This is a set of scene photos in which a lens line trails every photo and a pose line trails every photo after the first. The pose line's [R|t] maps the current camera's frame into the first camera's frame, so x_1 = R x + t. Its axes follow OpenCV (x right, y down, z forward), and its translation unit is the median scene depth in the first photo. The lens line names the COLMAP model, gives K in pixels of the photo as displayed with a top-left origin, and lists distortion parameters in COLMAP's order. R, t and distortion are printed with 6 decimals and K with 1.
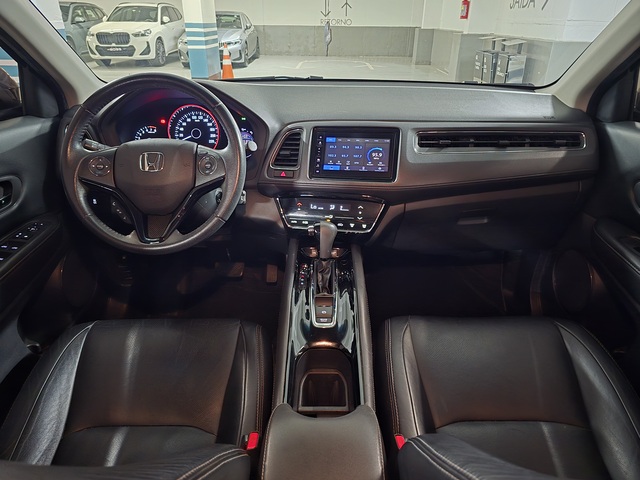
lens RADIAL K [[438.2, 0, 322.3], [0, 438.2, 240.9], [0, 0, 1]] dist [0.048993, -0.020760]
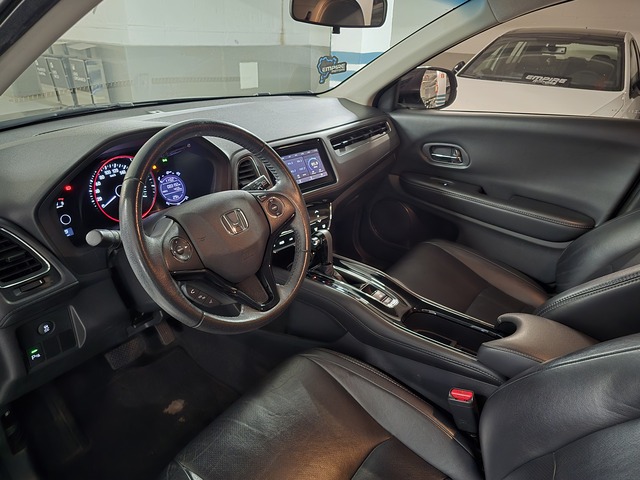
lens RADIAL K [[438.2, 0, 322.5], [0, 438.2, 241.1], [0, 0, 1]] dist [0.048993, -0.020760]
pose [[0.601239, -0.342853, 0.721778, -0.735506], [0.343056, 0.926546, 0.154356, -0.173231], [-0.721682, 0.154806, 0.674693, 0.236361]]
